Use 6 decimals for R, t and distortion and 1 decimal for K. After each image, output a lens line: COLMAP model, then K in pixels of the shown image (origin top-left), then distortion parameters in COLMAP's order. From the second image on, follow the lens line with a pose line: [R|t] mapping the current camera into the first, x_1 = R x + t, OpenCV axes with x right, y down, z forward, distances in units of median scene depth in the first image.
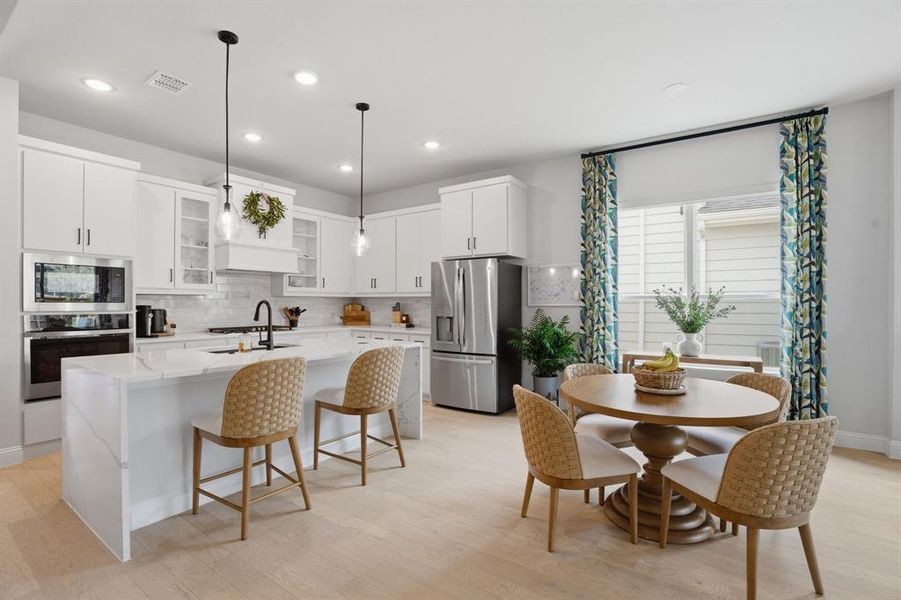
lens RADIAL K [[418.8, 0, 452.1], [0, 418.8, 306.1], [0, 0, 1]] dist [-0.079084, 0.028847]
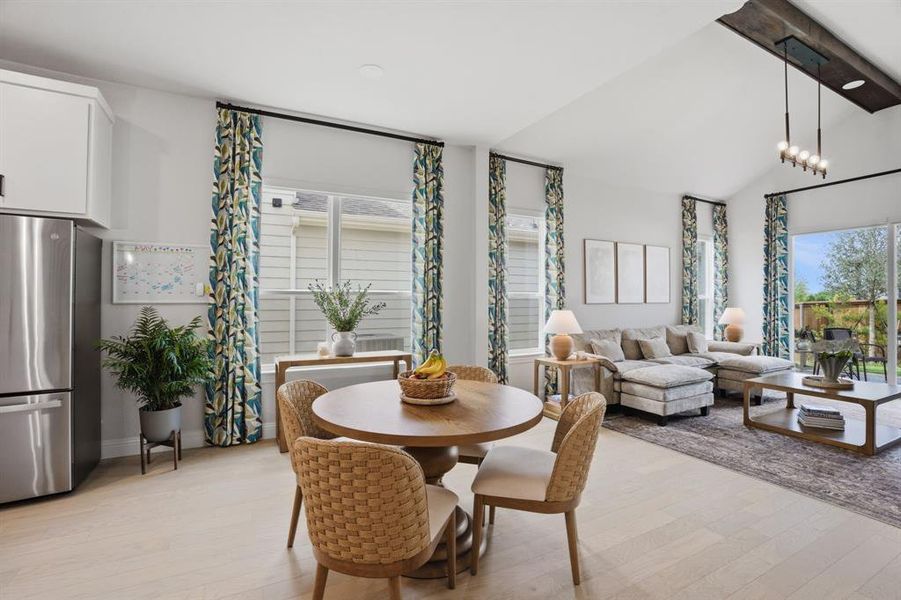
lens RADIAL K [[418.8, 0, 450.6], [0, 418.8, 297.0], [0, 0, 1]] dist [-0.079084, 0.028847]
pose [[0.466689, 0.010272, 0.884362, -0.153642], [0.001234, 0.999924, -0.012266, -0.001570], [-0.884421, 0.006816, 0.466641, 0.316923]]
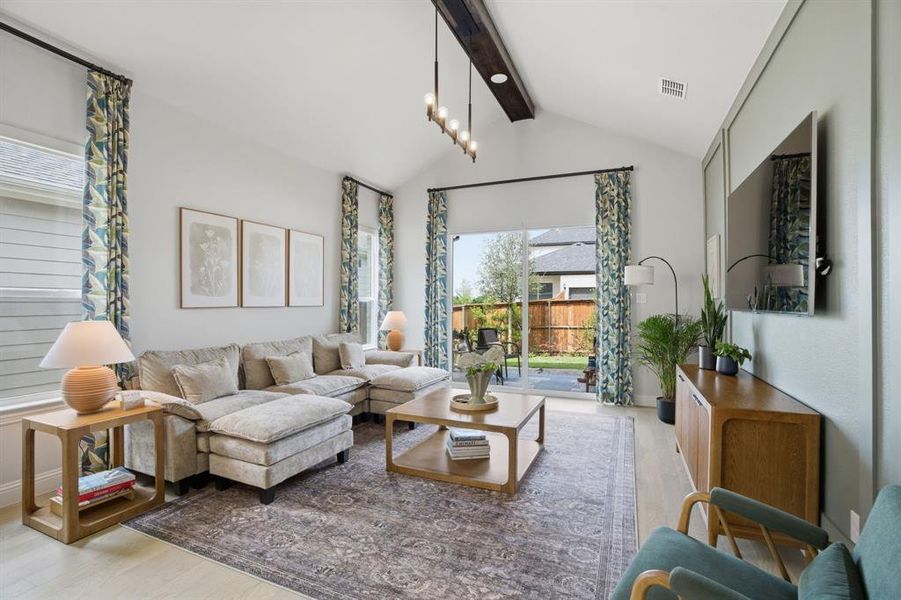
lens RADIAL K [[418.8, 0, 450.5], [0, 418.8, 302.1], [0, 0, 1]] dist [-0.079084, 0.028847]
pose [[-0.189350, 0.006045, 0.981891, 0.309330], [0.006172, 0.999969, -0.004966, -0.001066], [-0.981890, 0.005120, -0.189381, 0.167774]]
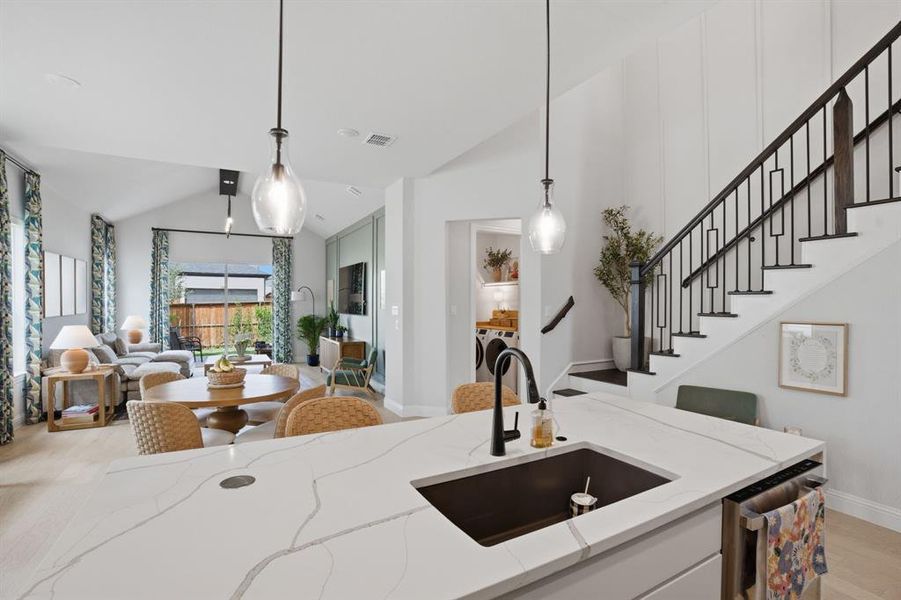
lens RADIAL K [[418.8, 0, 454.6], [0, 418.8, 303.4], [0, 0, 1]] dist [-0.079084, 0.028847]
pose [[-0.895406, -0.003011, 0.445240, -0.473655], [-0.000101, 0.999978, 0.006560, -0.049620], [-0.445250, 0.005829, -0.895387, 1.106694]]
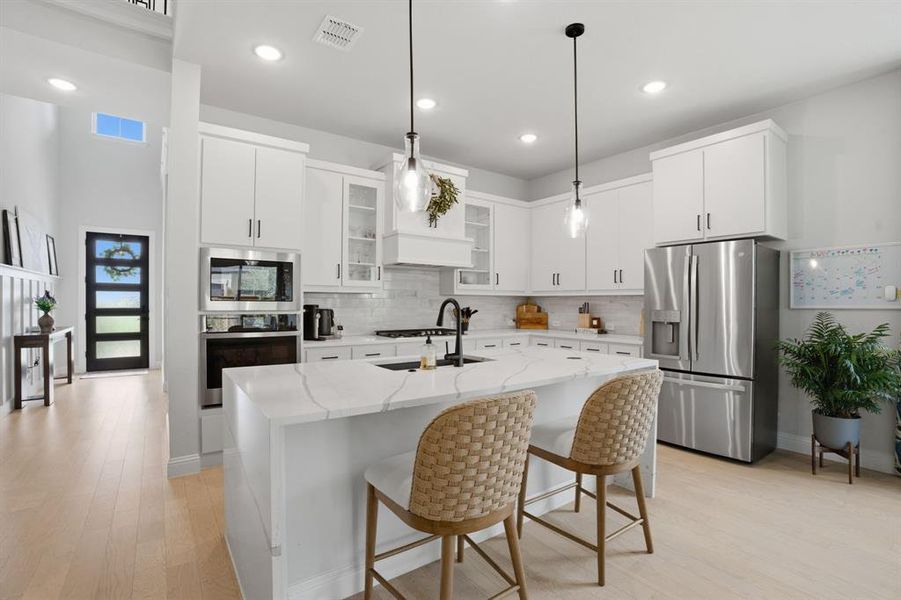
lens RADIAL K [[418.8, 0, 454.3], [0, 418.8, 306.9], [0, 0, 1]] dist [-0.079084, 0.028847]
pose [[0.944829, 0.006471, -0.327500, -0.161462], [-0.006101, 0.999979, 0.002157, -0.000591], [0.327507, -0.000040, 0.944849, 0.230726]]
